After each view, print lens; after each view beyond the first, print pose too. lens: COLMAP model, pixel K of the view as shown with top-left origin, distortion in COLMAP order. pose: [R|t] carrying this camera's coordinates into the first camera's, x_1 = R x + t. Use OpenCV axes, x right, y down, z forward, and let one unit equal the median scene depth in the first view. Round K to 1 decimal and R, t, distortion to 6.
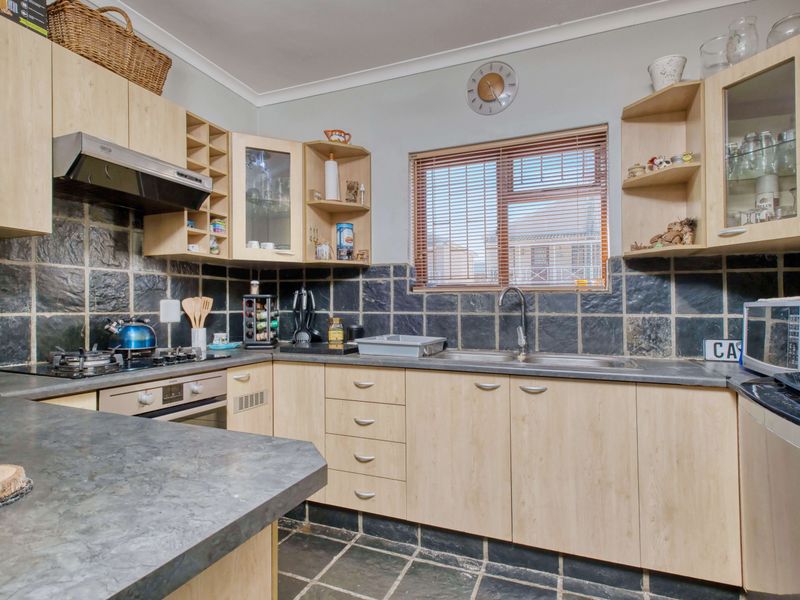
lens RADIAL K [[436.2, 0, 400.0], [0, 436.2, 300.0], [0, 0, 1]] dist [-0.000199, -0.000428]
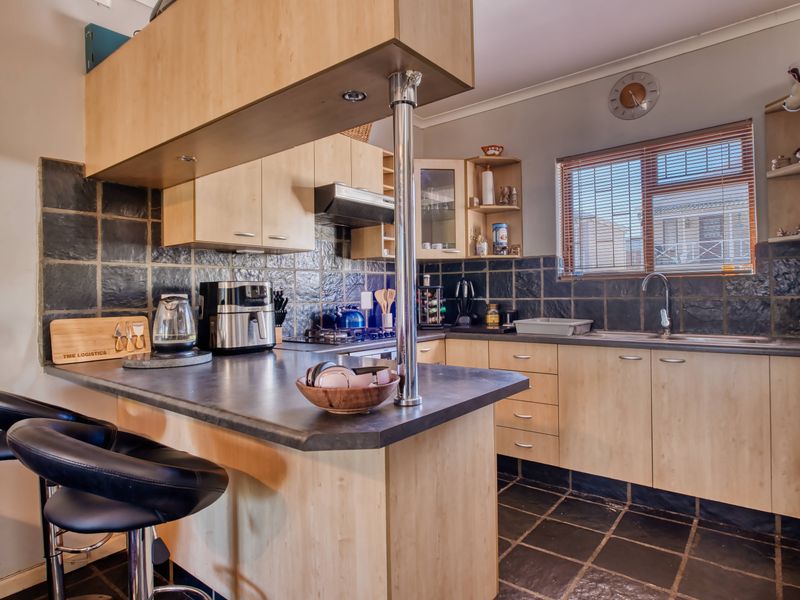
lens RADIAL K [[471.7, 0, 401.3], [0, 471.7, 307.4], [0, 0, 1]] dist [-0.020777, 0.000925]
pose [[0.961281, -0.013183, -0.275256, -0.039189], [0.025430, 0.998837, 0.040972, -0.008950], [0.274396, -0.046385, 0.960497, -0.335064]]
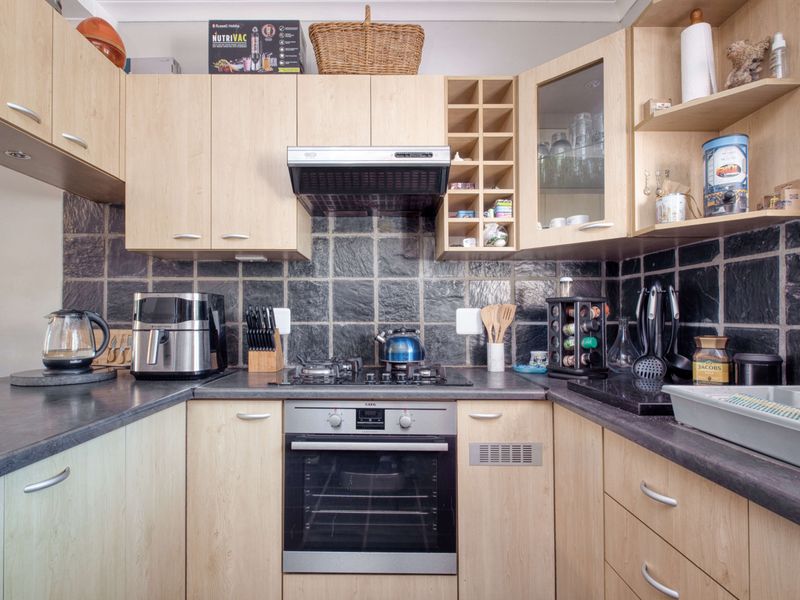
lens RADIAL K [[413.8, 0, 399.2], [0, 413.8, 316.5], [0, 0, 1]] dist [0.000839, 0.000103]
pose [[0.378051, -0.008176, -0.925749, 0.178205], [0.014876, 0.999886, -0.002755, 0.016166], [0.925665, -0.012730, 0.378130, 0.571808]]
